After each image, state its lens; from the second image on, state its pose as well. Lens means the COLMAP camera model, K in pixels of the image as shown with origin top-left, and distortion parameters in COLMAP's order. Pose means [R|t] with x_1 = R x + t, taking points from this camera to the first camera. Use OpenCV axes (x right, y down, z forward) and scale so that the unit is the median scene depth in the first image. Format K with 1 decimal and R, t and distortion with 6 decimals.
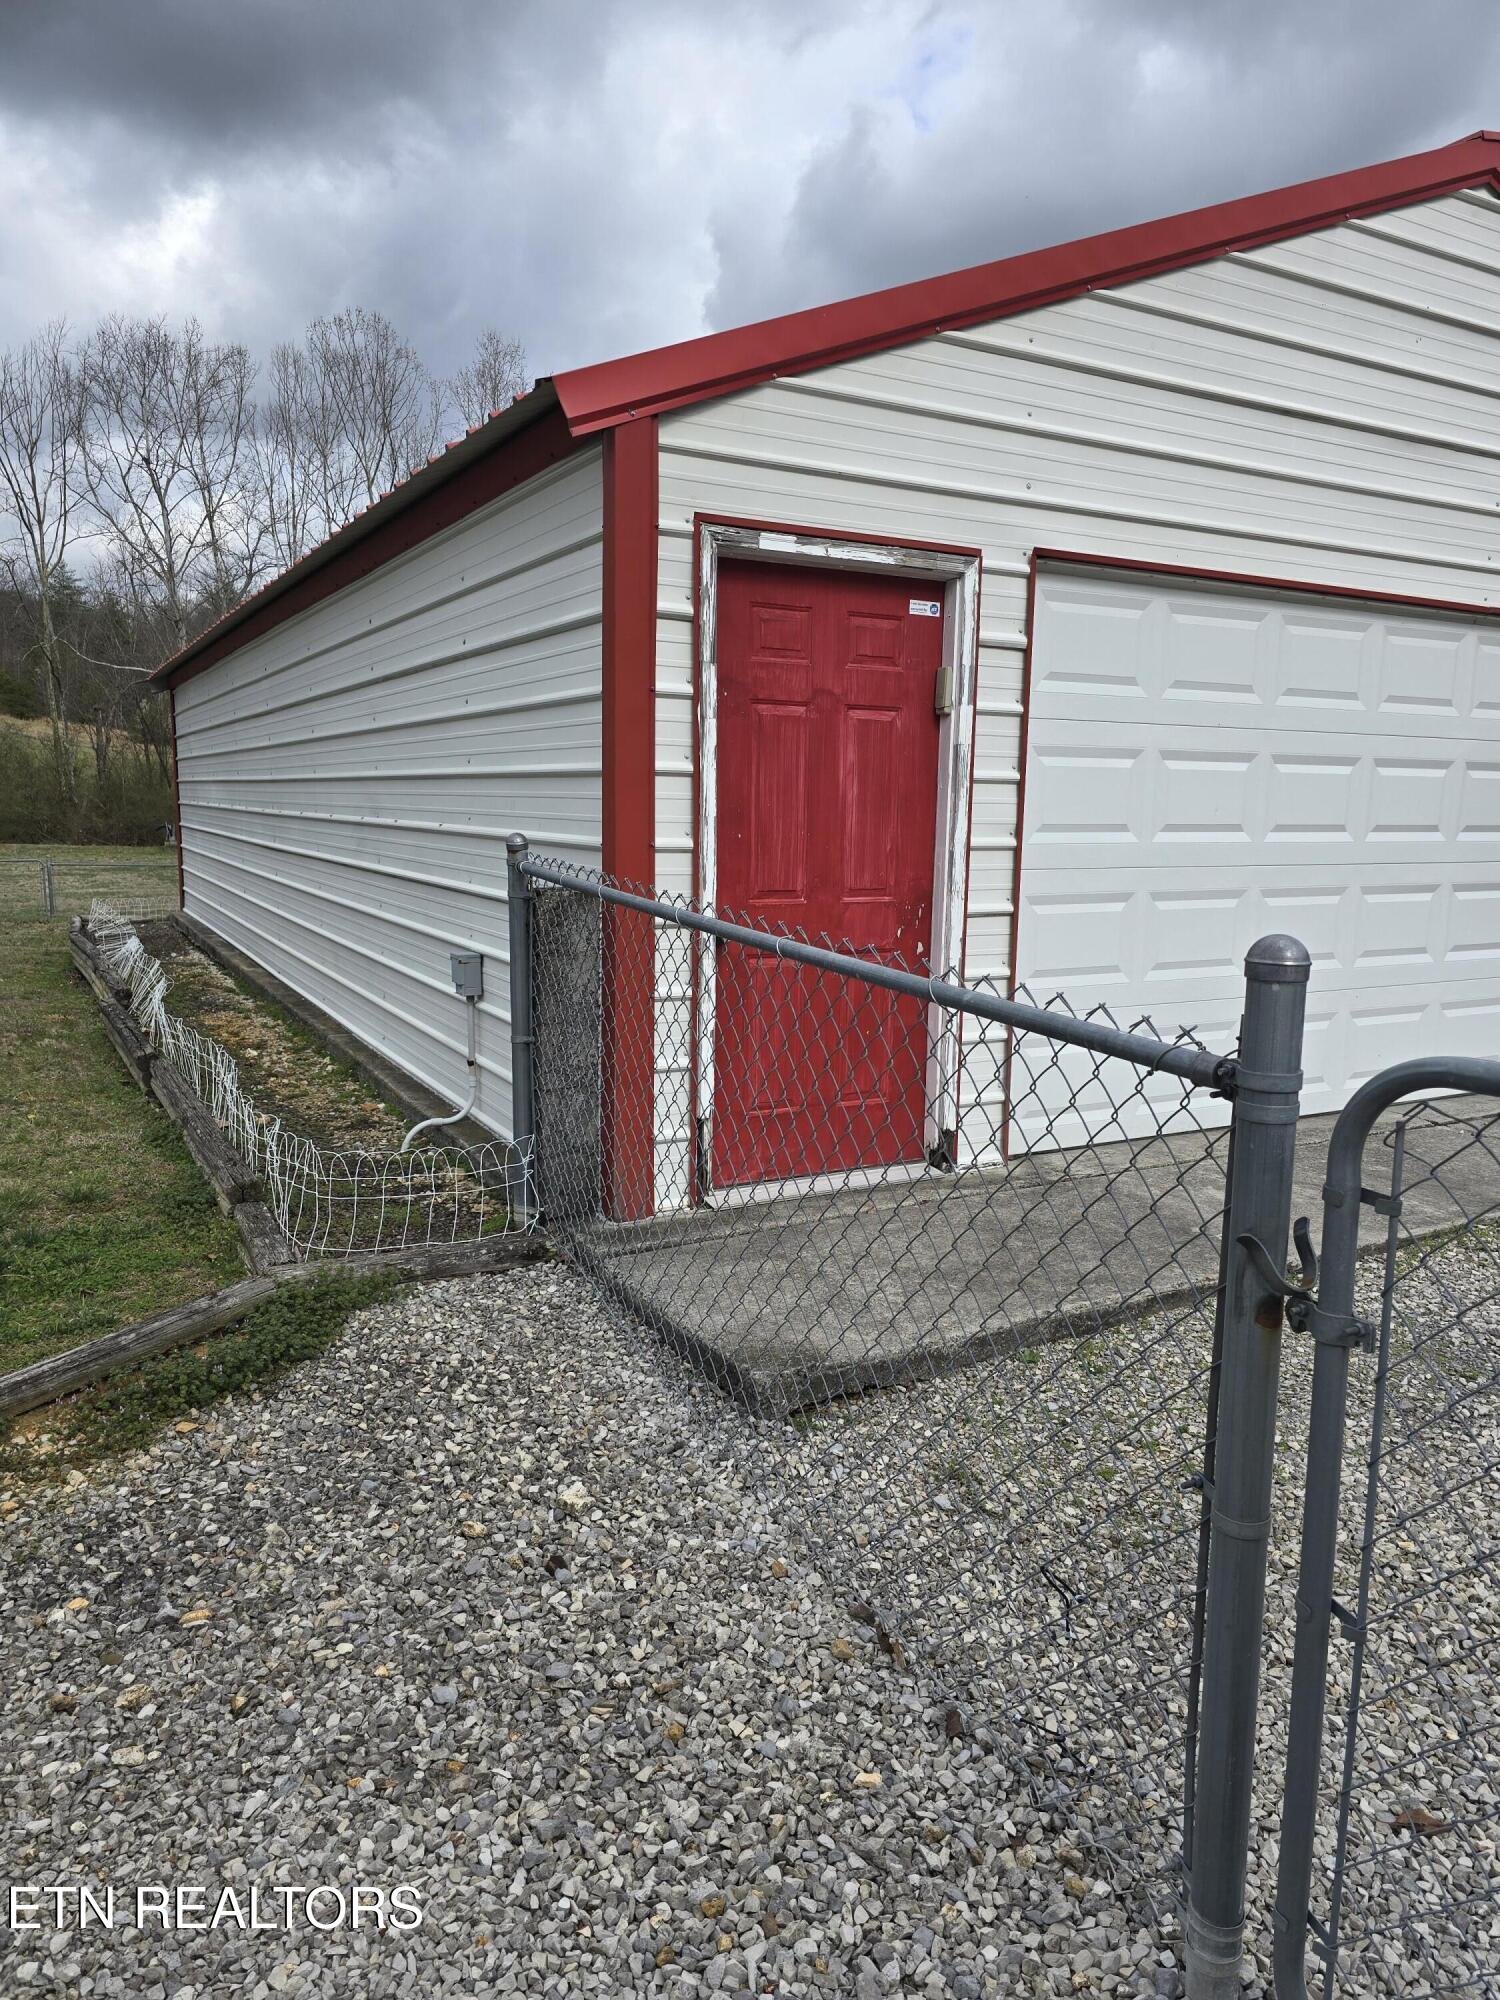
lens RADIAL K [[1351.2, 0, 753.3], [0, 1351.2, 1023.9], [0, 0, 1]] dist [0.044567, -0.046743]
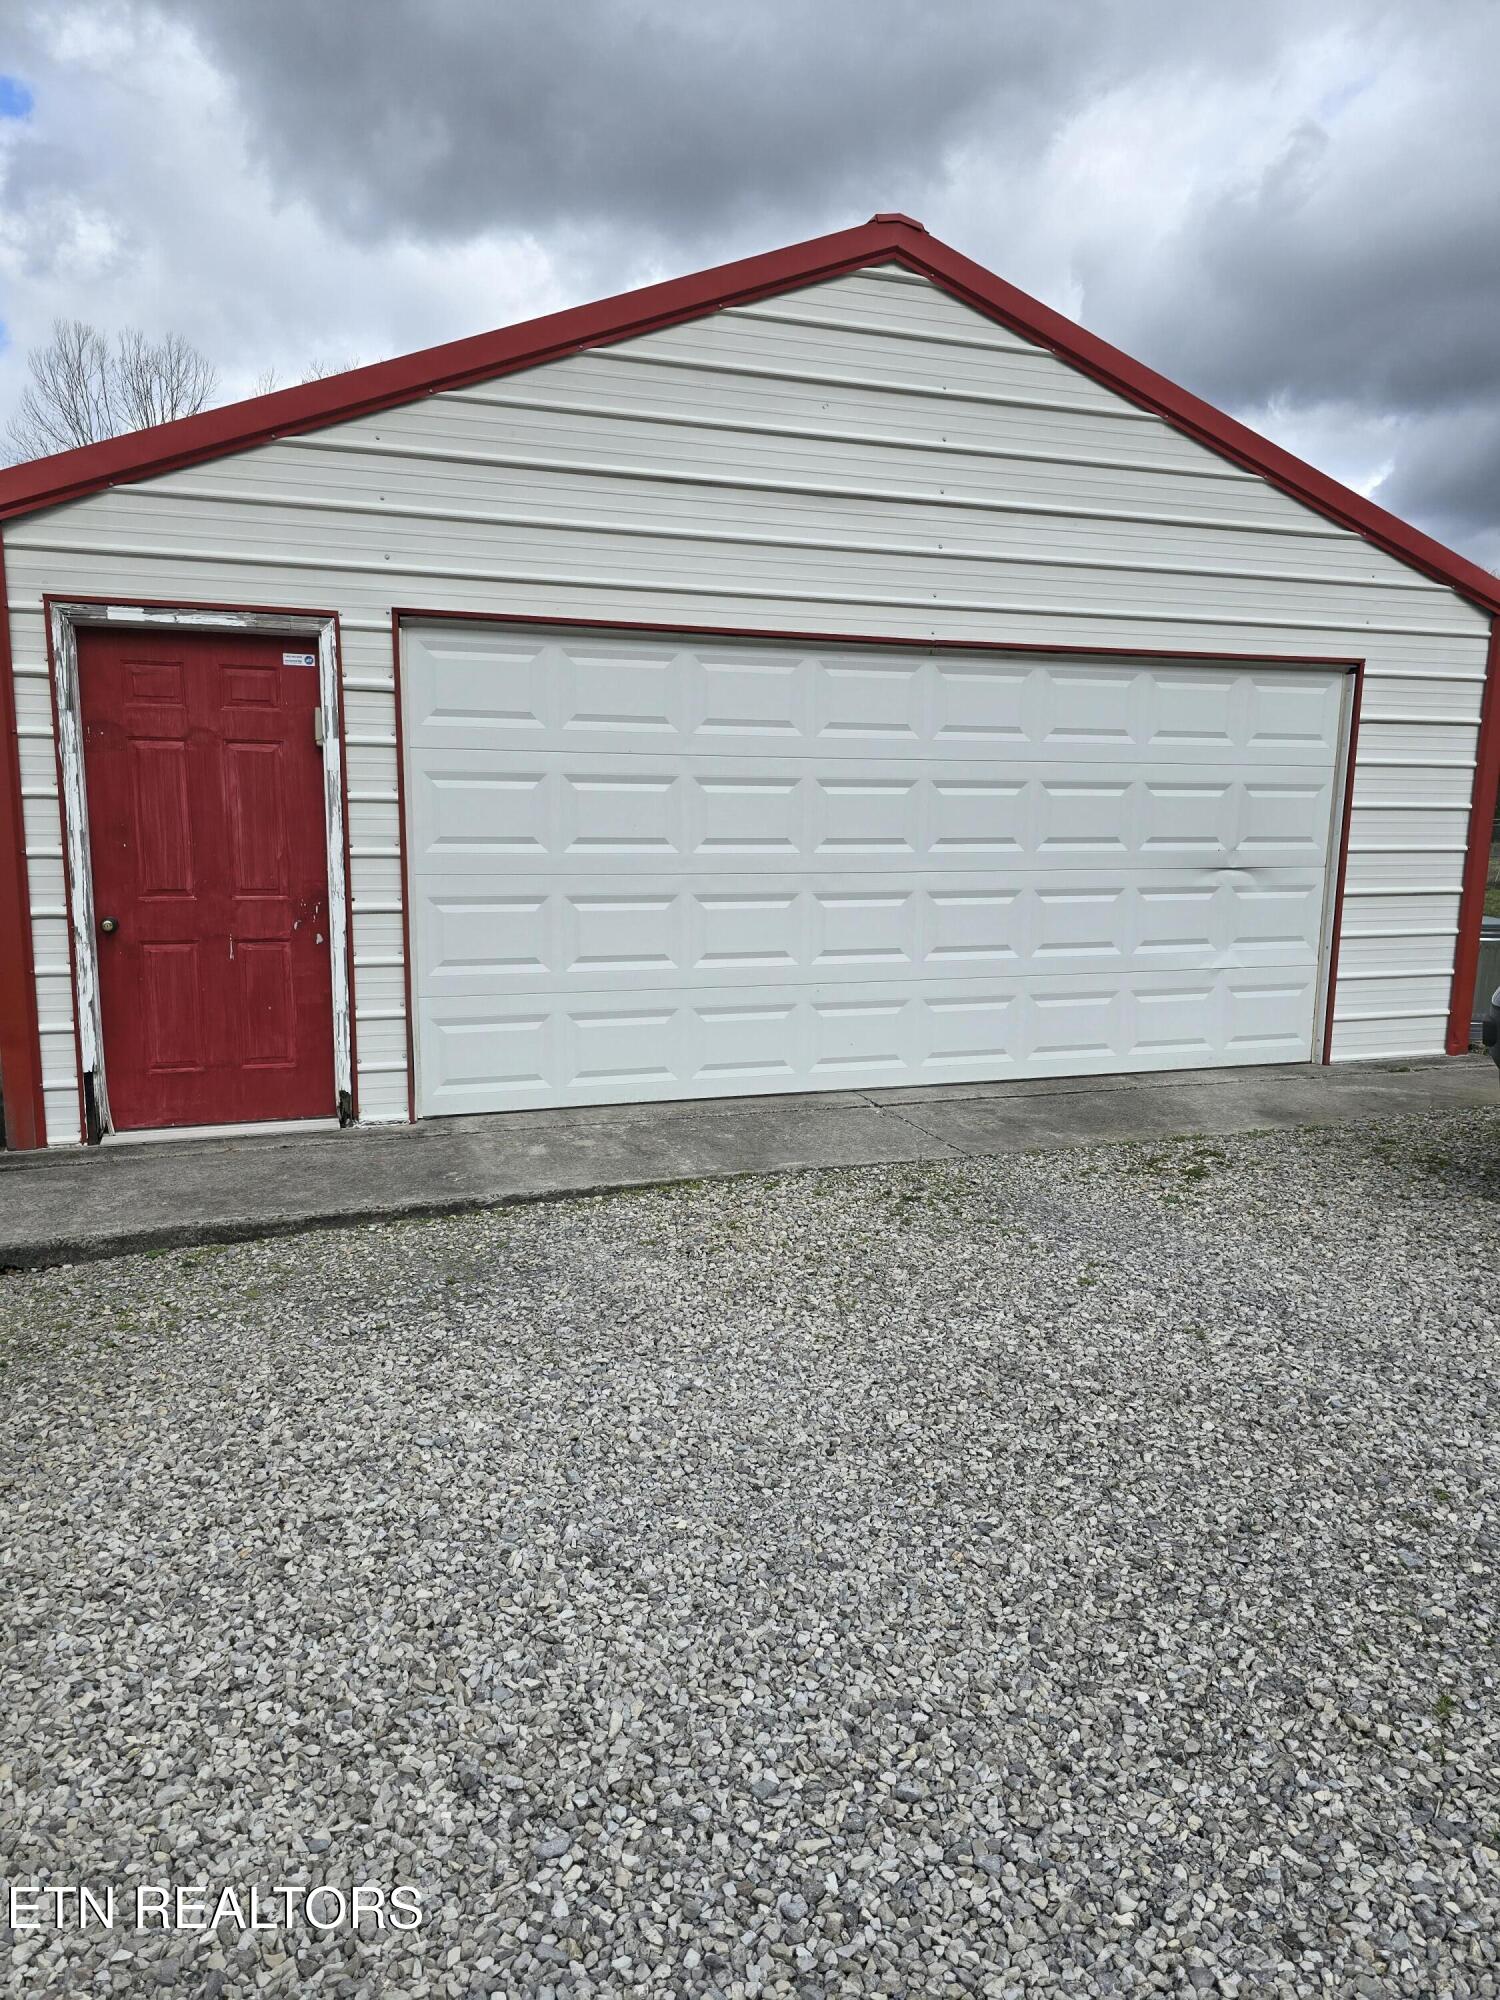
lens RADIAL K [[1351.2, 0, 753.3], [0, 1351.2, 1023.9], [0, 0, 1]] dist [0.044567, -0.046743]
pose [[0.984888, 0.022382, -0.171741, 1.054287], [-0.023058, 0.999732, -0.001942, 0.019454], [0.171651, 0.005873, 0.985140, -0.186392]]
